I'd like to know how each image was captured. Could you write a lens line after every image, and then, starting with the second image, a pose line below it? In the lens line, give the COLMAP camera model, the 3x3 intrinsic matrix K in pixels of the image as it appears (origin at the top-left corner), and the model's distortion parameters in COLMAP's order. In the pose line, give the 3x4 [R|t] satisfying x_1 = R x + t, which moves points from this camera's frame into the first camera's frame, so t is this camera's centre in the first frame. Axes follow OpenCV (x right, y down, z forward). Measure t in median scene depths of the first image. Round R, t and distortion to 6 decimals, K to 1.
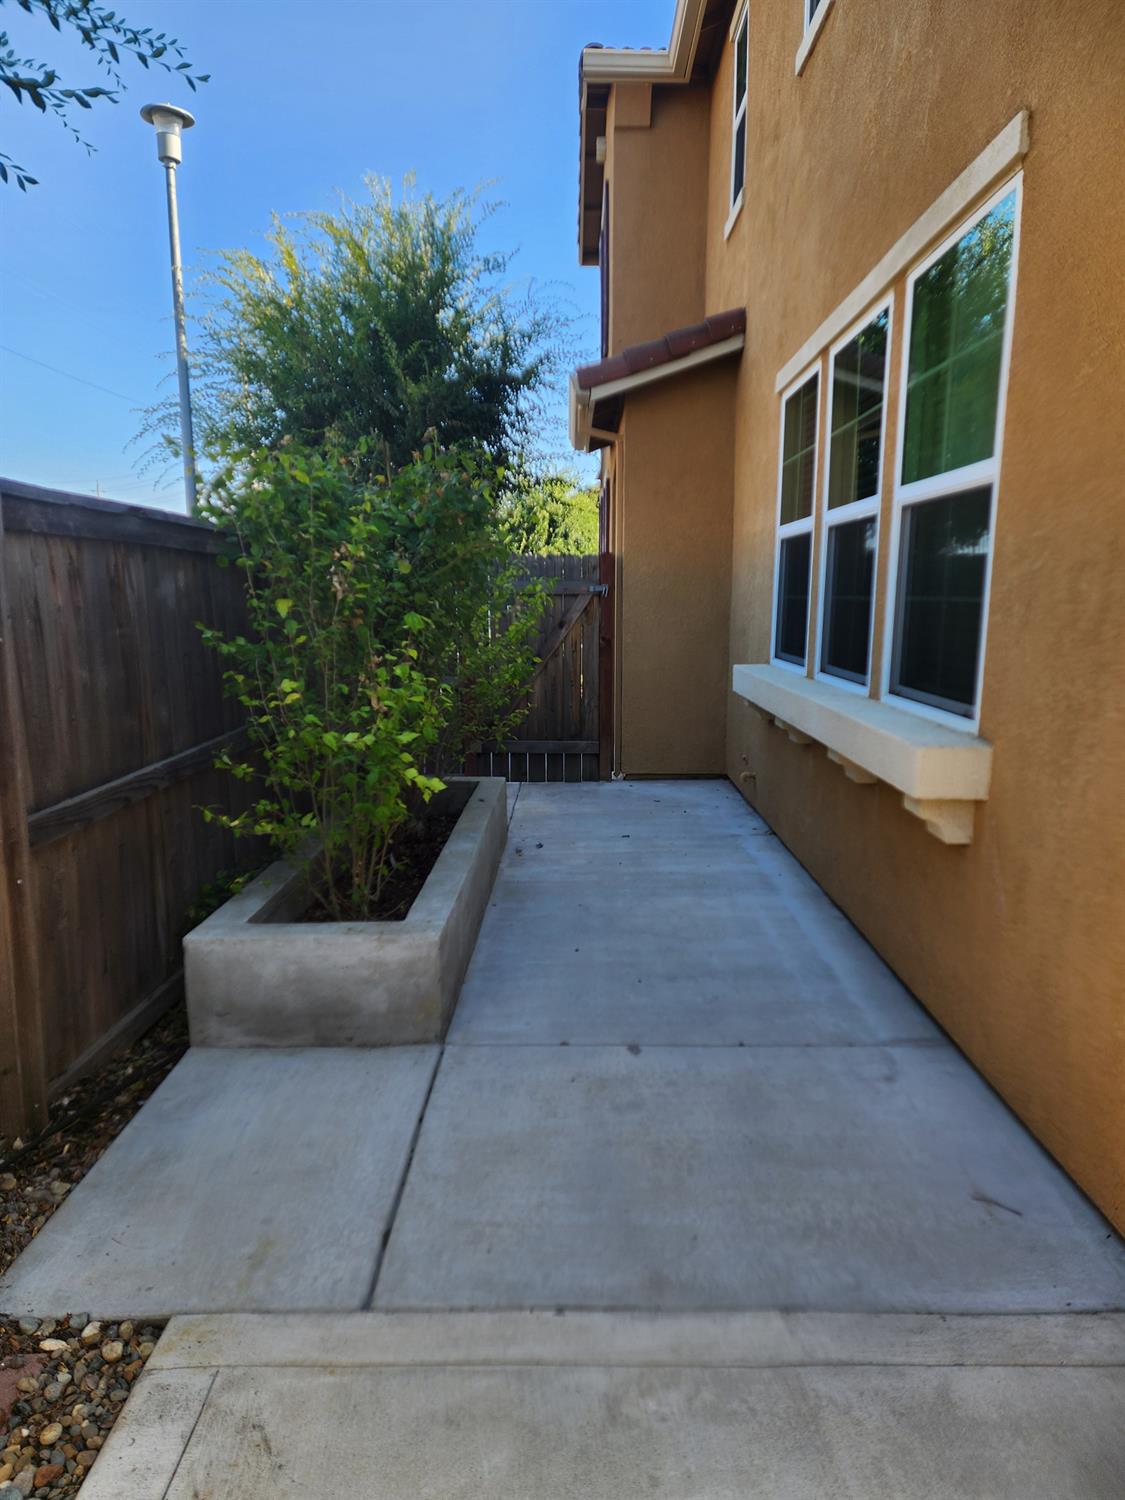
lens RADIAL K [[990.1, 0, 562.5], [0, 990.1, 750.0], [0, 0, 1]] dist [0.050208, -0.054465]
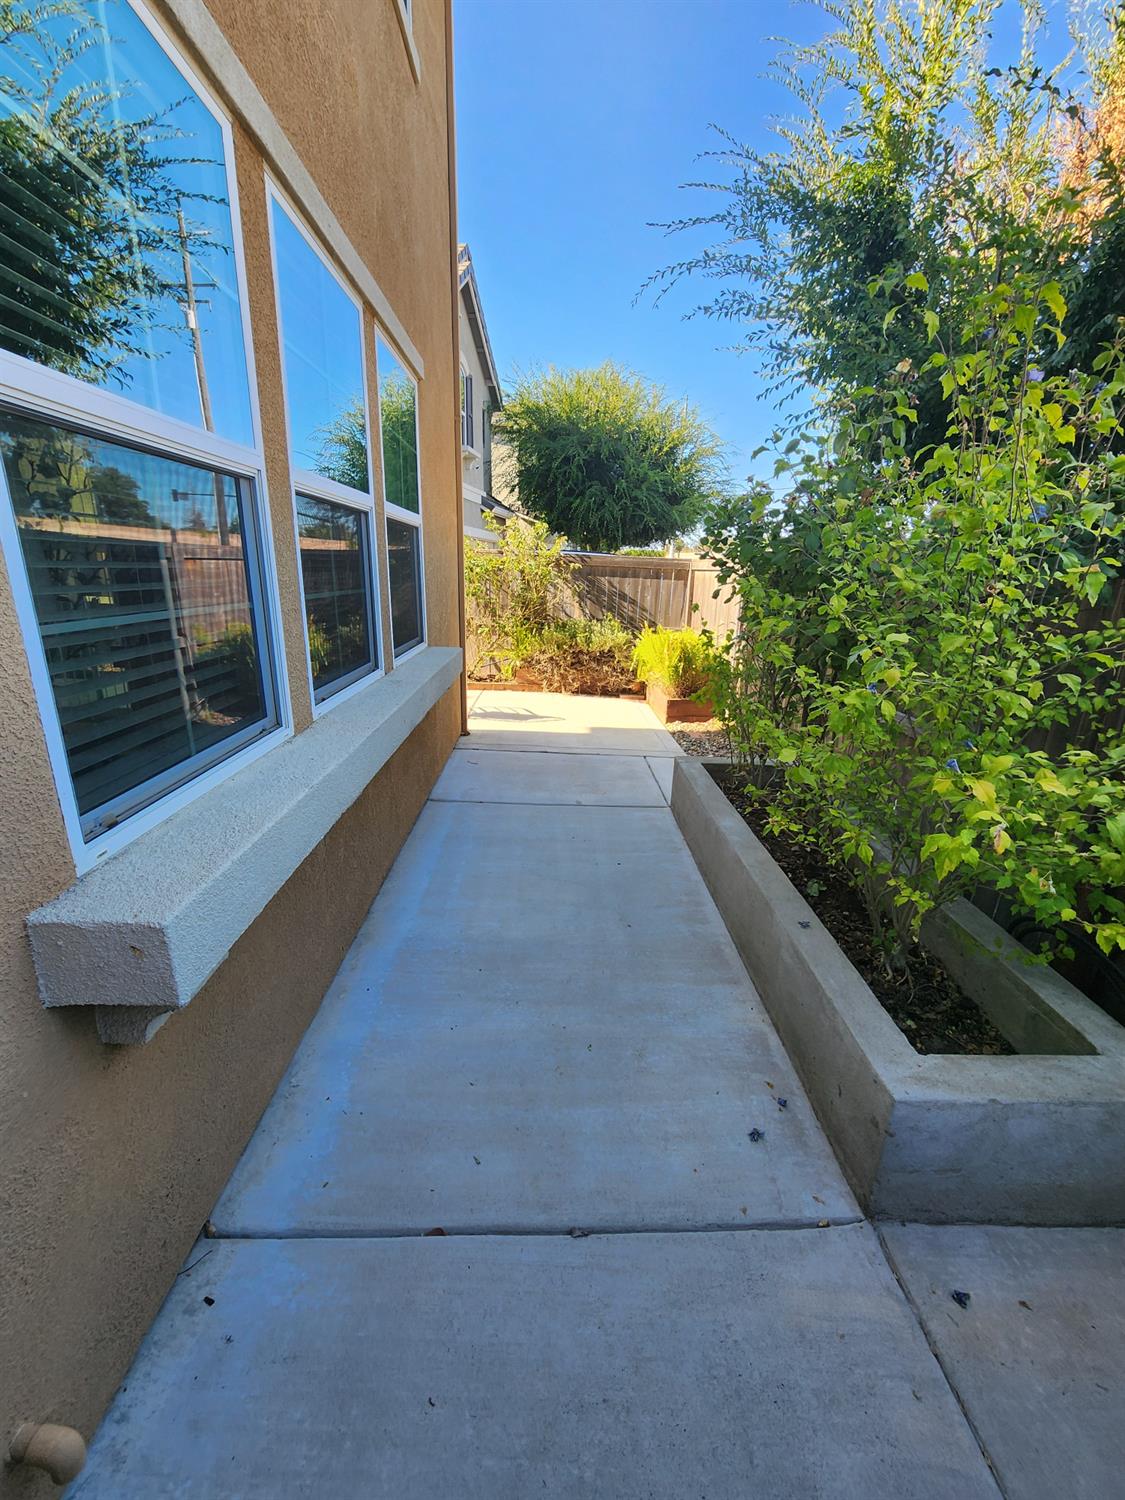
lens RADIAL K [[606.4, 0, 562.5], [0, 606.4, 750.0], [0, 0, 1]] dist [-0.000117, -0.000003]
pose [[-0.999210, -0.012268, -0.037809, 0.136730], [-0.027366, 0.902180, 0.430491, -0.318826], [0.028829, 0.431186, -0.901803, 1.878917]]
